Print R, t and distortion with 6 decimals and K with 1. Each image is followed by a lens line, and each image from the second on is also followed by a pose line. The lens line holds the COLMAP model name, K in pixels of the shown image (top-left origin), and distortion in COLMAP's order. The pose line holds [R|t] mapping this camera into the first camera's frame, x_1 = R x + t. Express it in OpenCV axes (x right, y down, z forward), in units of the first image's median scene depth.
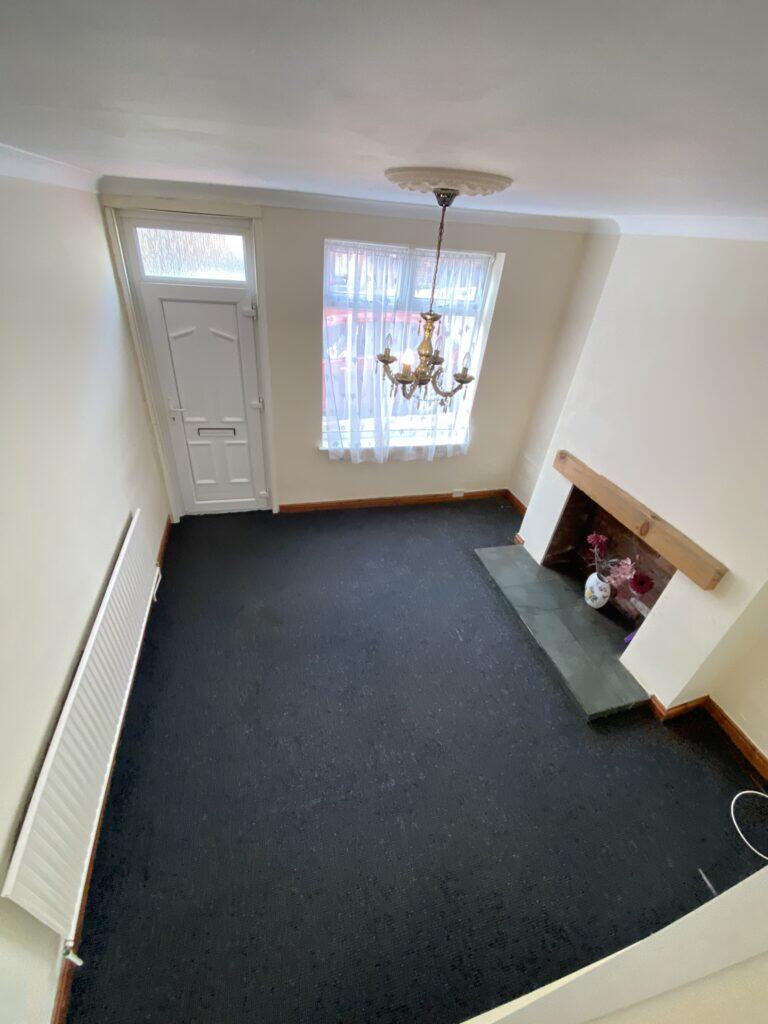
lens RADIAL K [[409.3, 0, 384.0], [0, 409.3, 512.0], [0, 0, 1]] dist [0.026659, -0.023302]
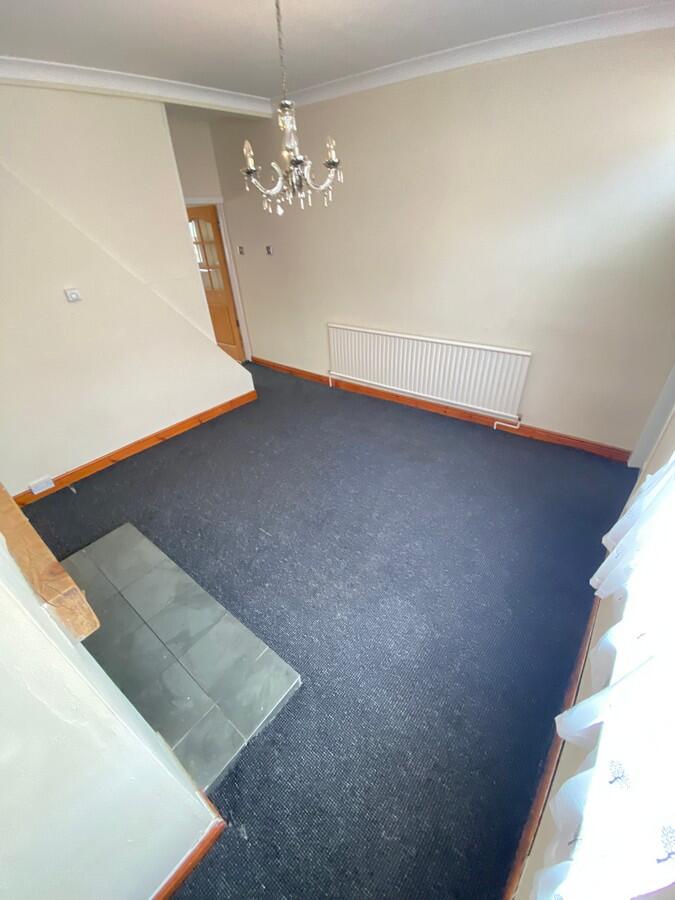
lens RADIAL K [[359.8, 0, 337.5], [0, 359.8, 450.0], [0, 0, 1]] dist [0.026659, -0.023302]
pose [[-0.805590, 0.272210, -0.526238, 0.419373], [-0.350259, 0.497561, 0.793569, -0.468545], [0.477853, 0.823611, -0.305486, 1.165108]]
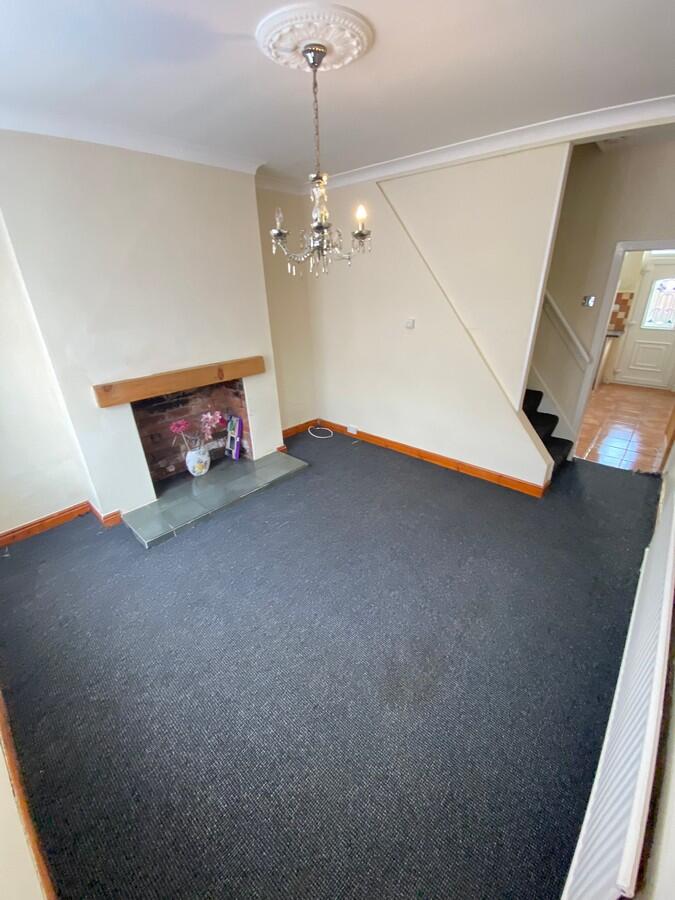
lens RADIAL K [[359.8, 0, 337.5], [0, 359.8, 450.0], [0, 0, 1]] dist [0.026659, -0.023302]
pose [[-0.540740, -0.433581, 0.720838, -0.484943], [0.436202, 0.588181, 0.681008, -0.392043], [-0.719255, 0.682679, -0.128924, 0.883404]]
